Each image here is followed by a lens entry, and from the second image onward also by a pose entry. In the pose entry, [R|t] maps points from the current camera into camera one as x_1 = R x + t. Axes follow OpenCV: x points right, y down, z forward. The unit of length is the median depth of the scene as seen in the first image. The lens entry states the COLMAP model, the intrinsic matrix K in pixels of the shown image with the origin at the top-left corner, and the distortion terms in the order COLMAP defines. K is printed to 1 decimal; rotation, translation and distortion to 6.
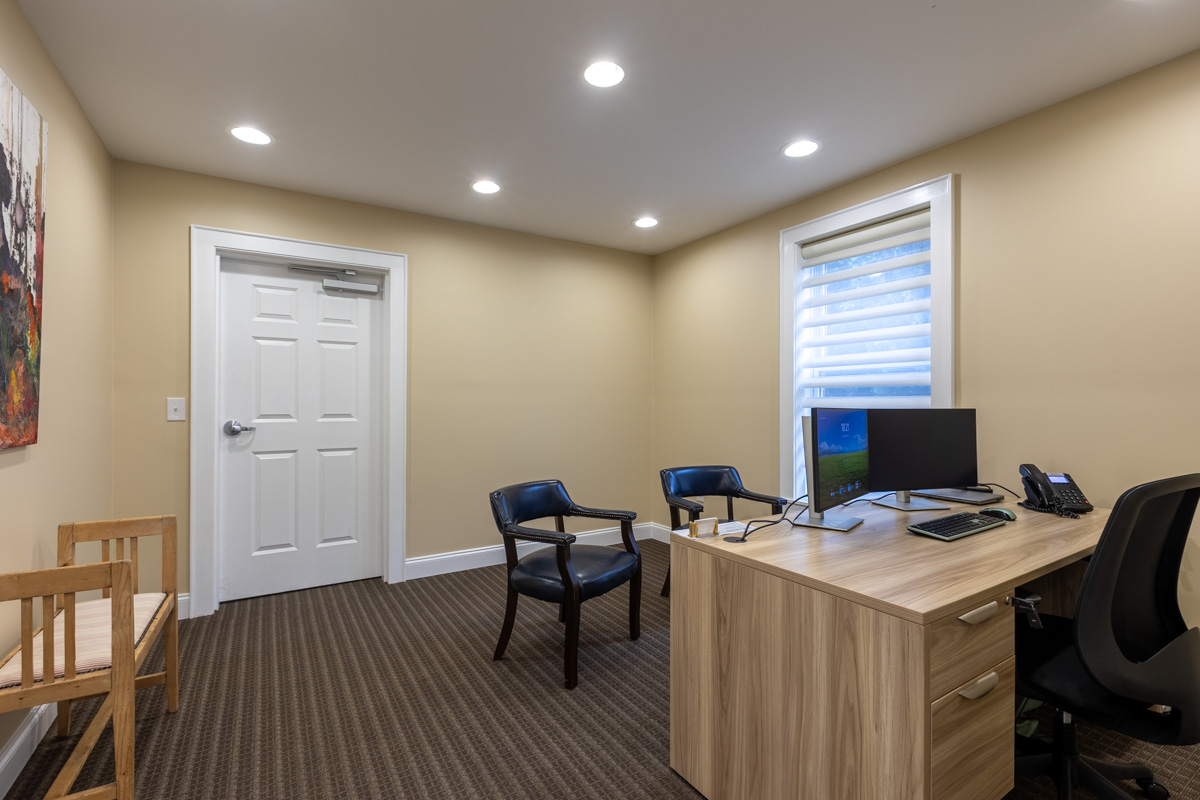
lens RADIAL K [[537.9, 0, 600.0], [0, 537.9, 400.0], [0, 0, 1]] dist [0.000762, 0.000023]
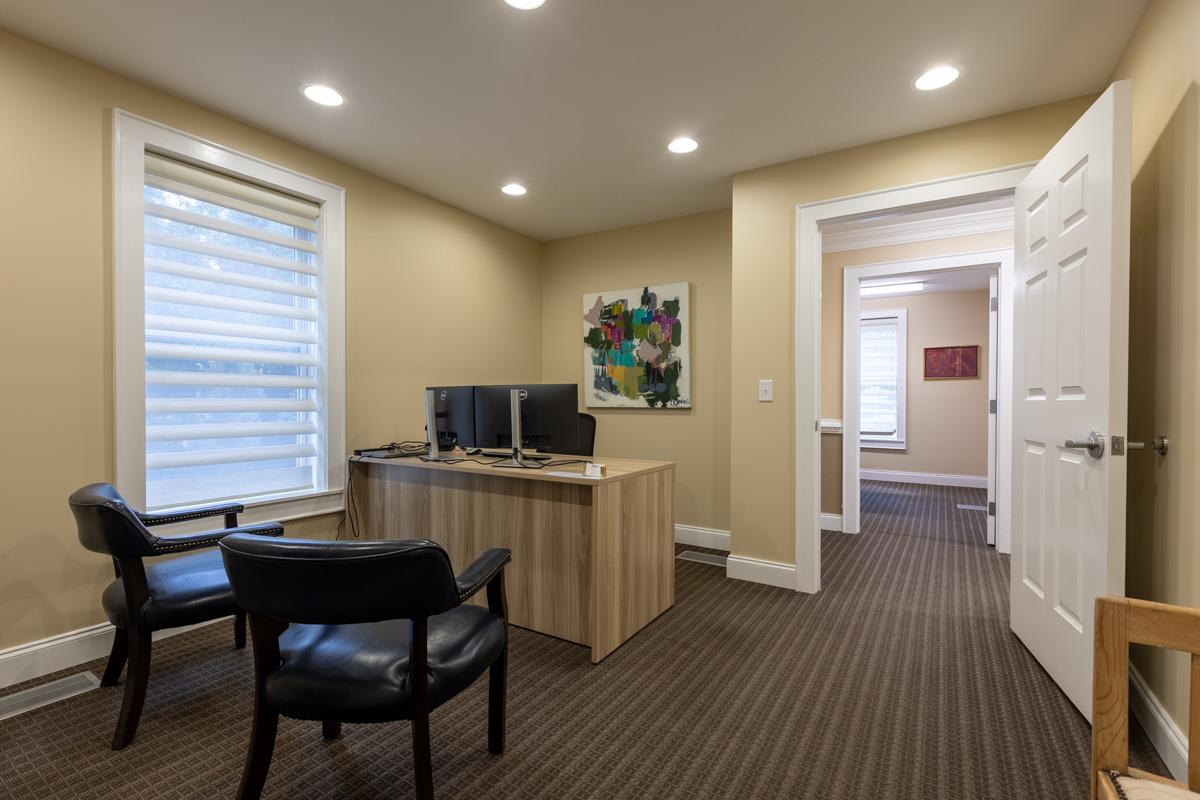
lens RADIAL K [[537.9, 0, 600.0], [0, 537.9, 400.0], [0, 0, 1]] dist [0.000762, 0.000023]
pose [[-0.430133, -0.004882, 0.902752, -0.647079], [-0.010160, 0.999948, 0.000567, 0.035443], [-0.902708, -0.008928, -0.430160, 0.980509]]
